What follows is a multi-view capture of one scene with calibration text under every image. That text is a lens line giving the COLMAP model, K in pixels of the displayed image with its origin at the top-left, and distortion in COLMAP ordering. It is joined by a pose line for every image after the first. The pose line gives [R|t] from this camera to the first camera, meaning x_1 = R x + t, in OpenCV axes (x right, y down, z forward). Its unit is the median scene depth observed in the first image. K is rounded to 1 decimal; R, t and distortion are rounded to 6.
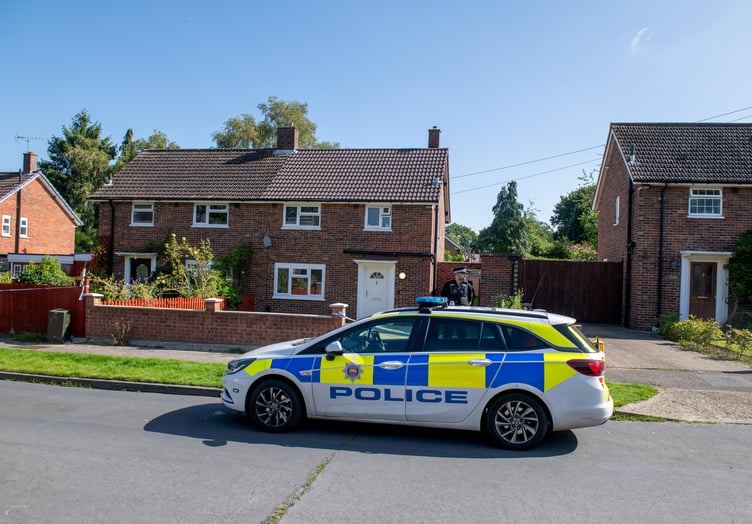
lens RADIAL K [[555.1, 0, 388.0], [0, 555.1, 264.9], [0, 0, 1]] dist [-0.035156, -0.001319]
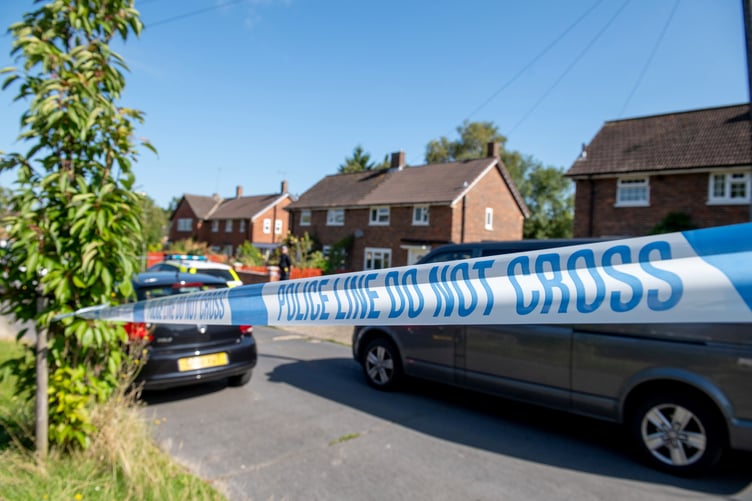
lens RADIAL K [[491.8, 0, 377.1], [0, 491.8, 250.5], [0, 0, 1]] dist [-0.045318, -0.000272]
pose [[0.816078, 0.006500, -0.577905, 0.588322], [-0.014157, 0.999862, -0.008746, 0.013877], [0.577769, 0.015319, 0.816057, -0.046865]]
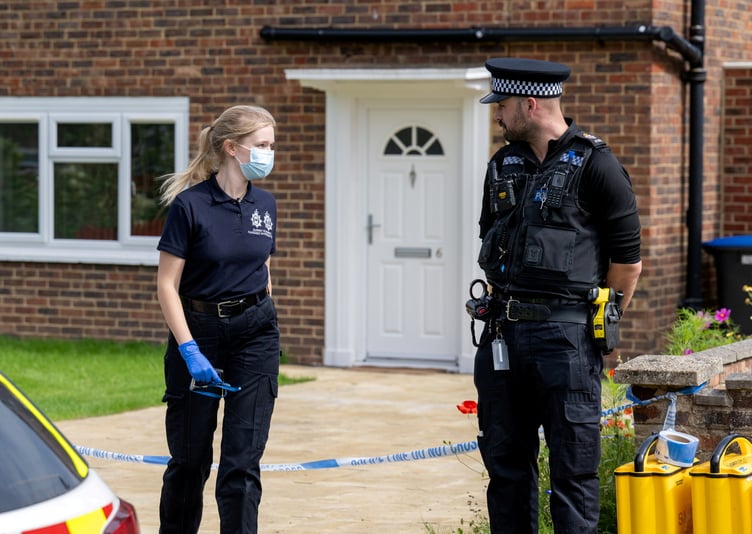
lens RADIAL K [[2482.6, 0, 344.2], [0, 2482.6, 269.8], [0, 0, 1]] dist [0.021752, -0.228669]
pose [[0.958064, -0.013828, -0.286219, 0.222388], [0.032363, 0.997666, 0.060130, 0.009912], [0.284720, -0.066871, 0.956275, 0.089923]]
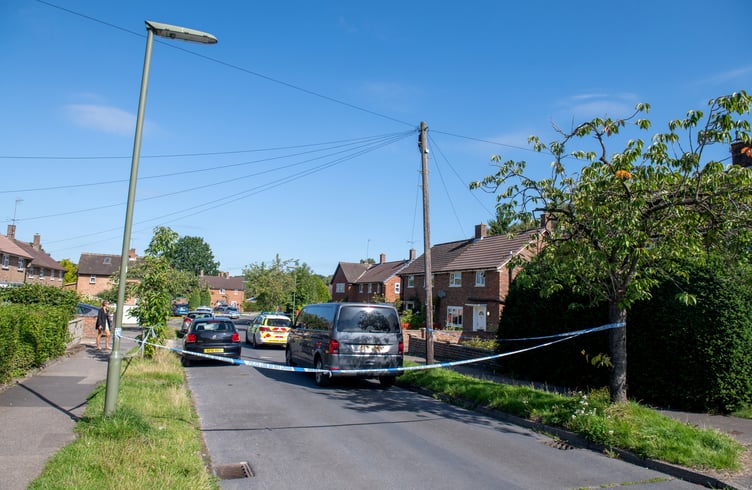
lens RADIAL K [[512.9, 0, 374.1], [0, 512.9, 244.4], [0, 0, 1]] dist [-0.000665, -0.000204]
pose [[0.526942, -0.103486, -0.843577, 1.120127], [-0.010419, 0.991698, -0.128165, 0.014097], [0.849837, 0.076325, 0.521489, -0.085797]]
